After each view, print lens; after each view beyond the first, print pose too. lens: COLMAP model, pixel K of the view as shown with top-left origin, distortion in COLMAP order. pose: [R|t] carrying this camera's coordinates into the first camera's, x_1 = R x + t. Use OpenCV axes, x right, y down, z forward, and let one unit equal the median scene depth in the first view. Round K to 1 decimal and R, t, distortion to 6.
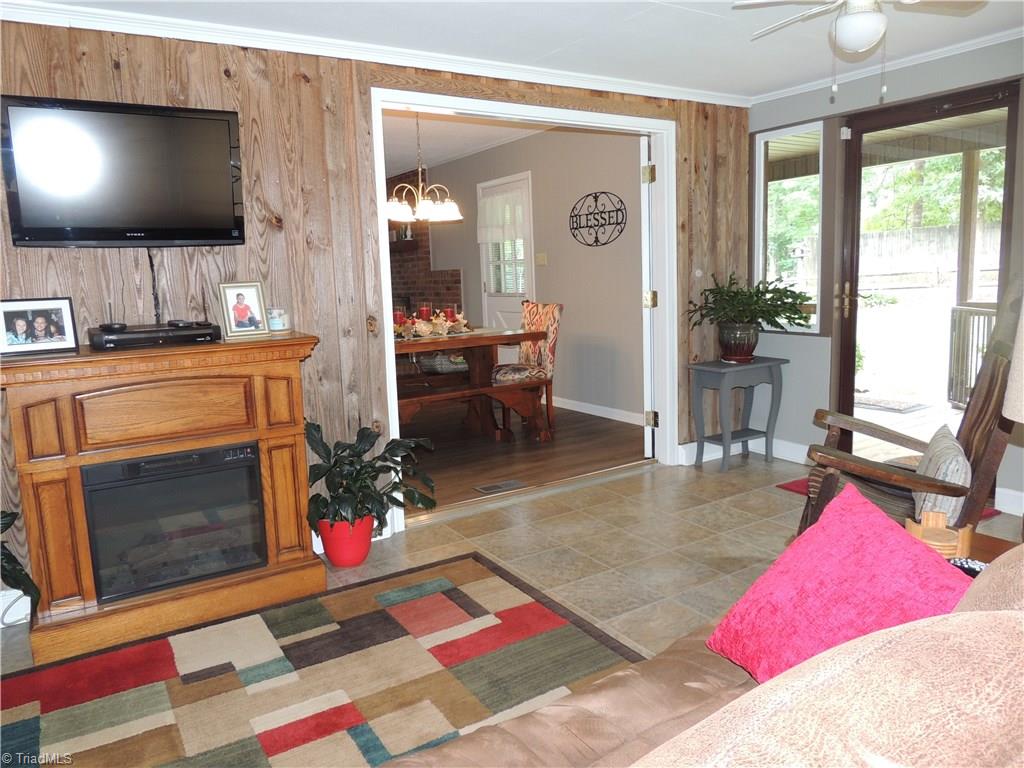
lens RADIAL K [[729.5, 0, 510.4], [0, 729.5, 379.5], [0, 0, 1]] dist [-0.007794, -0.007258]
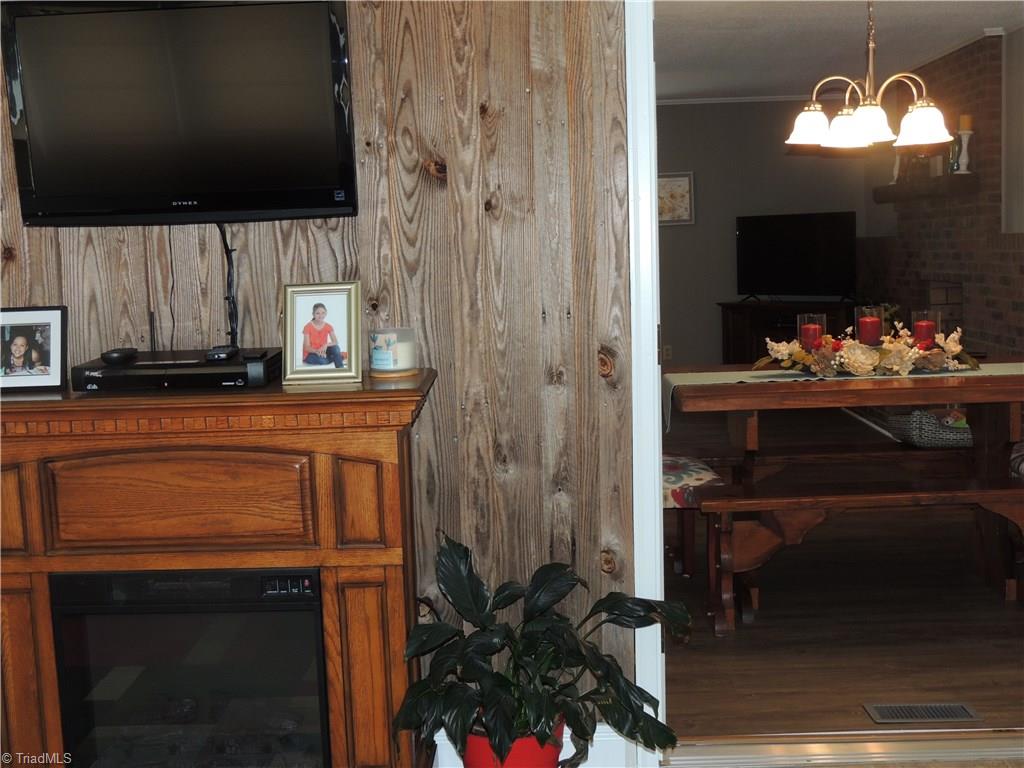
lens RADIAL K [[1266.7, 0, 512.5], [0, 1266.7, 388.6], [0, 0, 1]] dist [-0.067410, 0.026084]
pose [[0.832452, 0.070797, -0.549556, 0.281910], [-0.077679, 0.996920, 0.010764, -0.070897], [0.548626, 0.033729, 0.835388, 0.251871]]
